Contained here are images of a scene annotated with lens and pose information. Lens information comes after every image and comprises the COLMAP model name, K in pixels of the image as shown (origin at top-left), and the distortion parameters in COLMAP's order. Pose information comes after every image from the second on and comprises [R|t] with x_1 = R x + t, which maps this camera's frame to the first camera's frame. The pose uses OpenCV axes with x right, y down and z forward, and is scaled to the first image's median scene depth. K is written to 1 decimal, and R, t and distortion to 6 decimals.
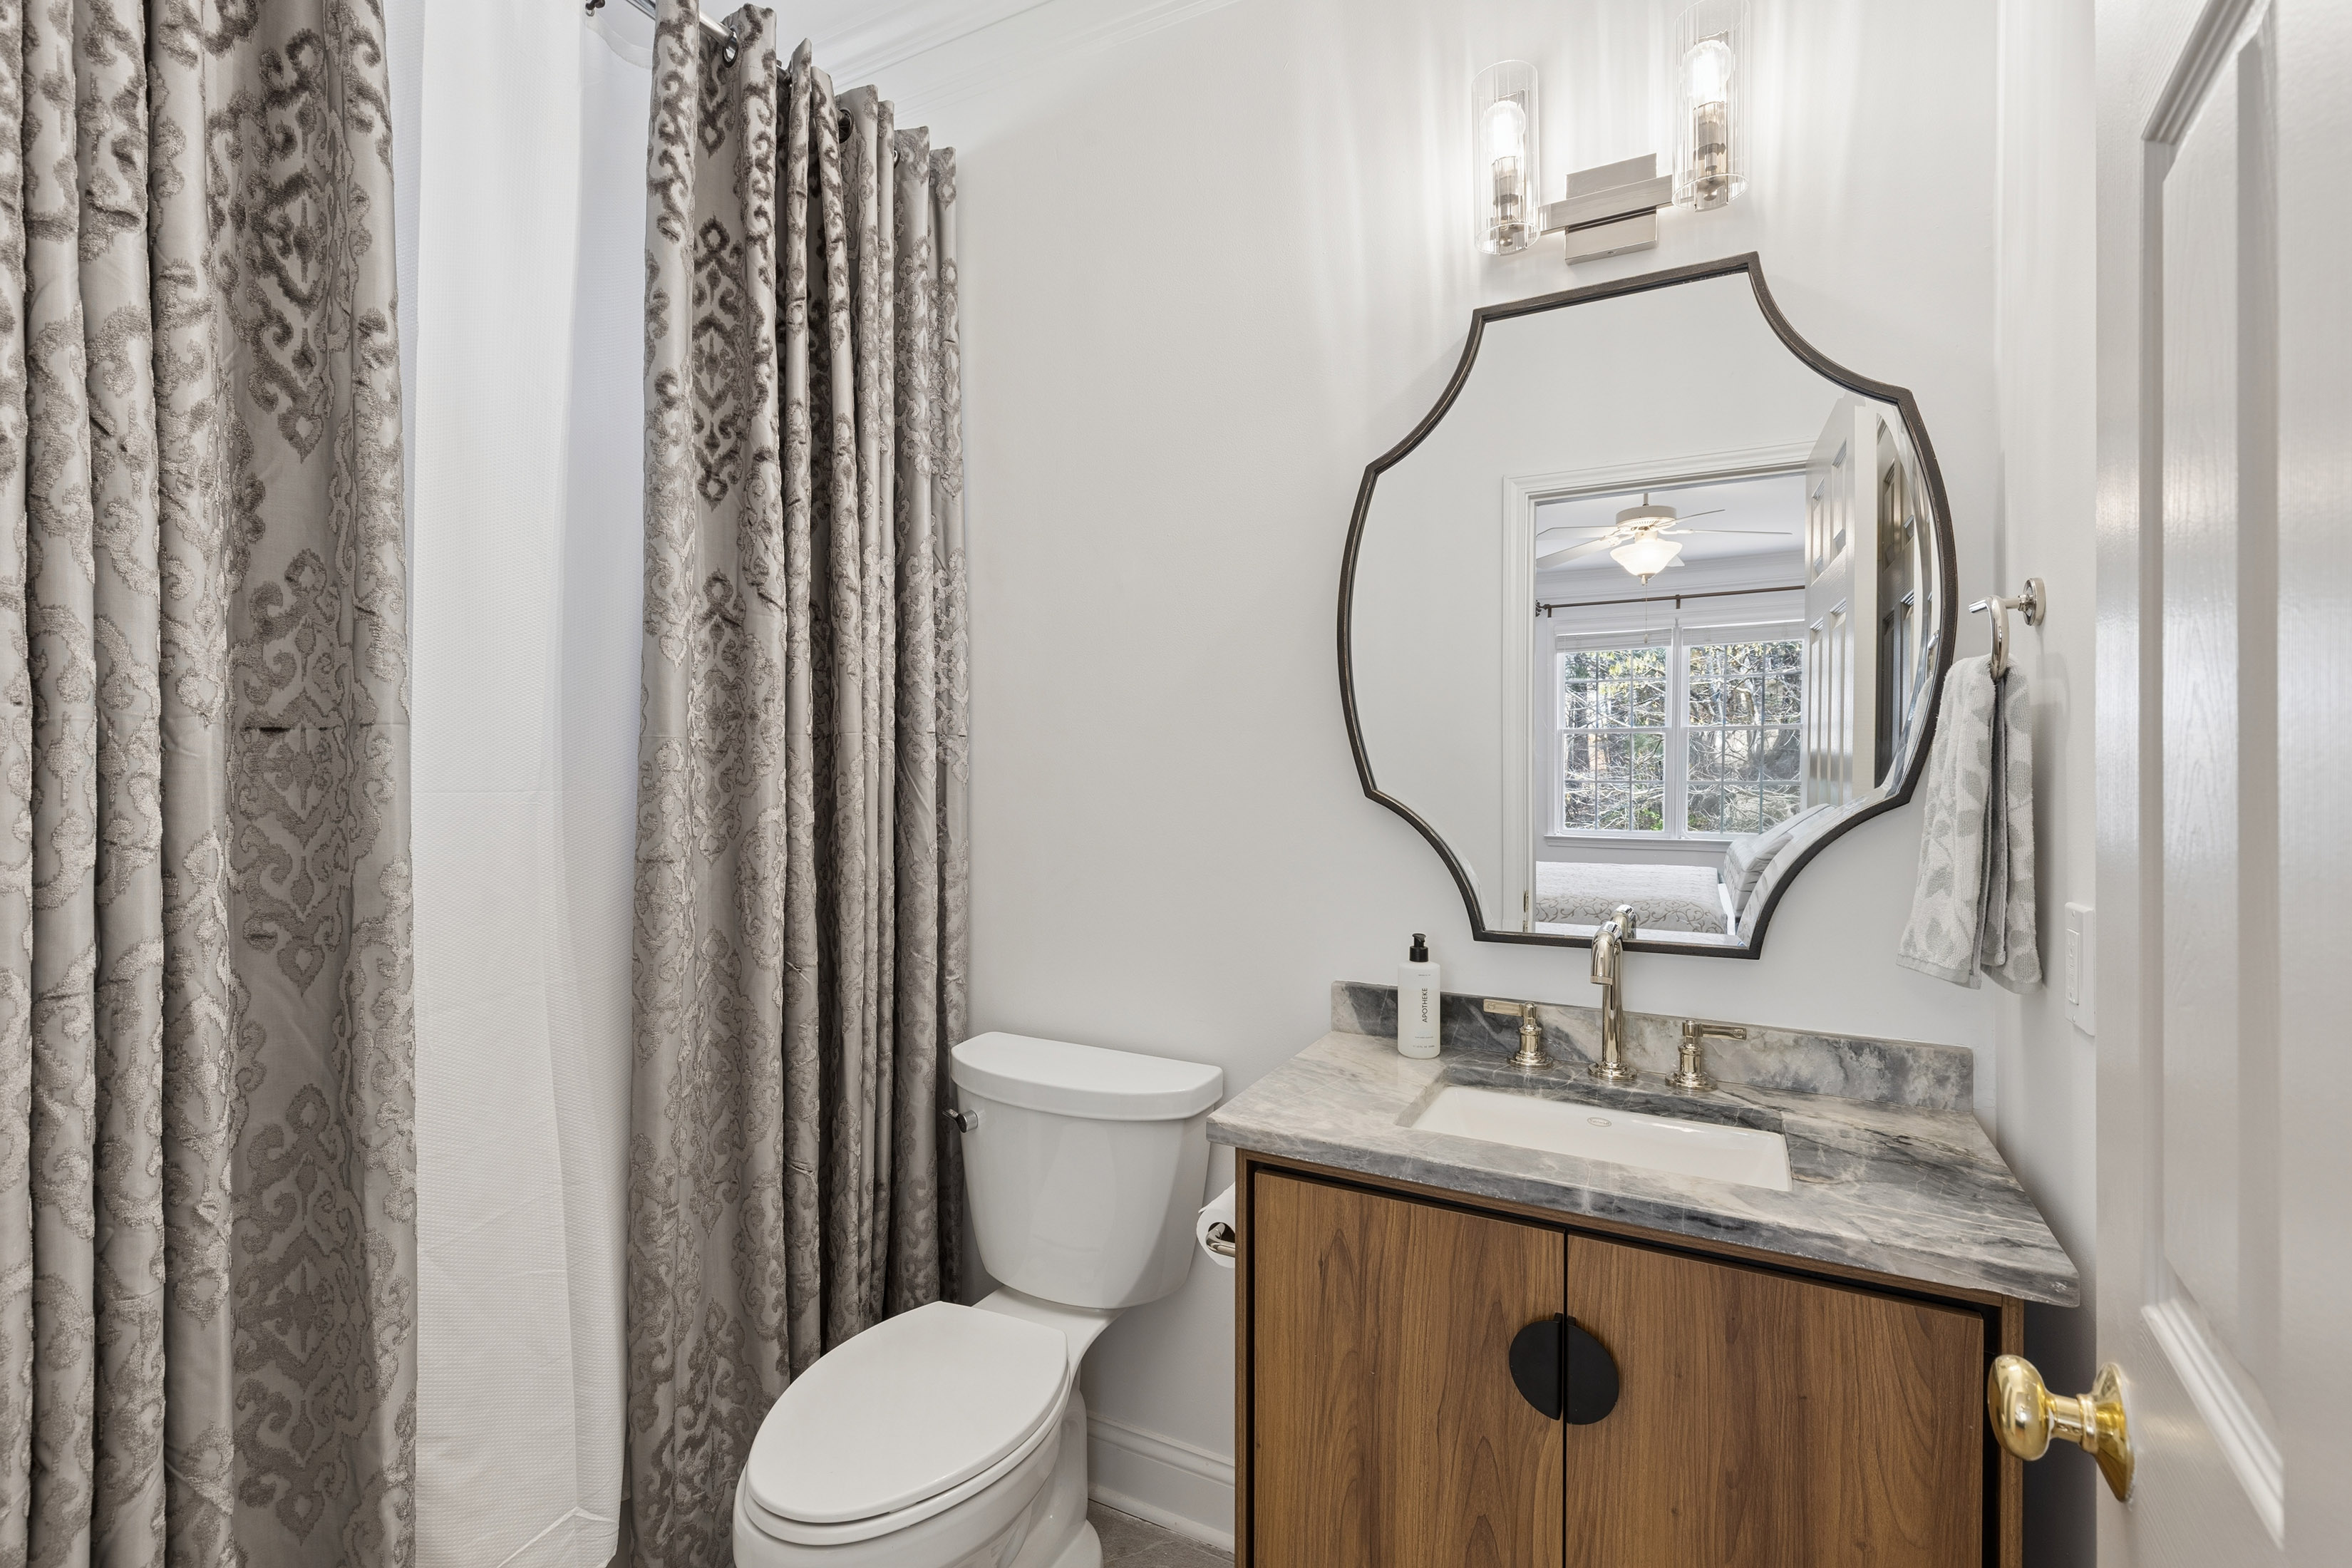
lens RADIAL K [[1058.8, 0, 1174.3], [0, 1058.8, 776.1], [0, 0, 1]] dist [0.008476, -0.002382]
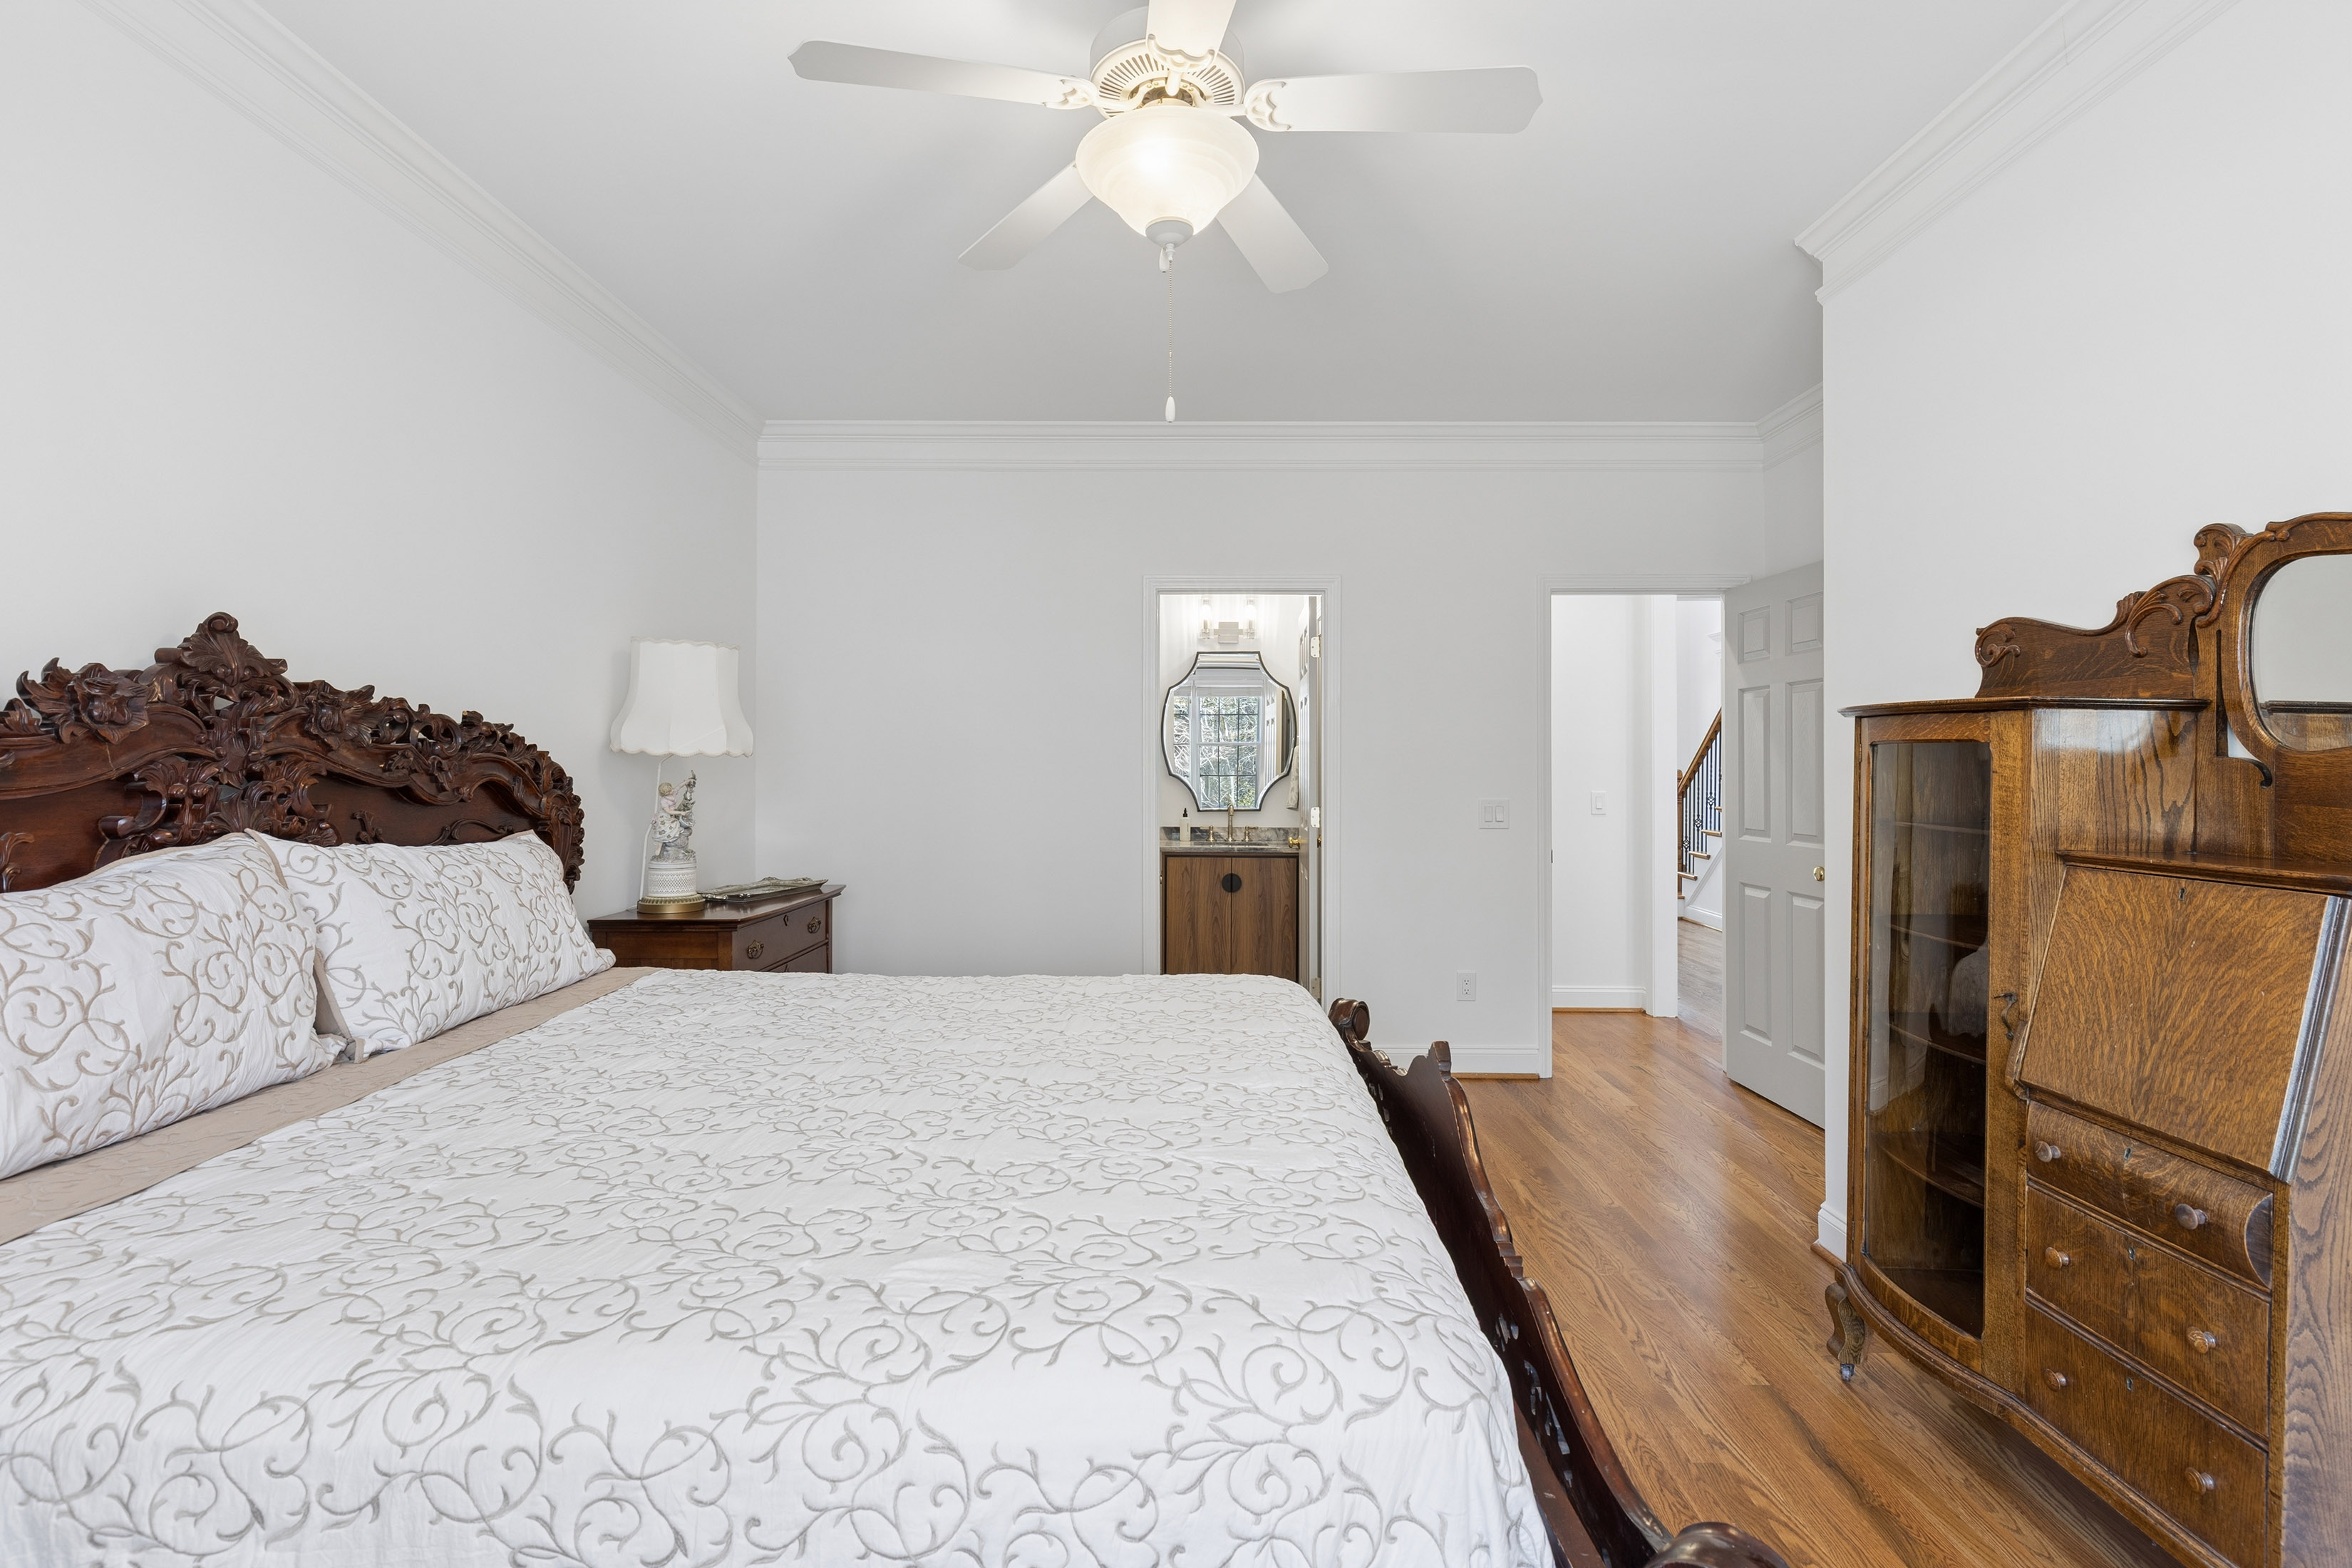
lens RADIAL K [[1058.8, 0, 1174.6], [0, 1058.8, 781.2], [0, 0, 1]] dist [0.008476, -0.002382]
pose [[0.895422, -0.002988, 0.445209, -1.633472], [0.002153, 0.999995, 0.002381, 0.030411], [-0.445214, -0.001173, 0.895423, -2.628806]]
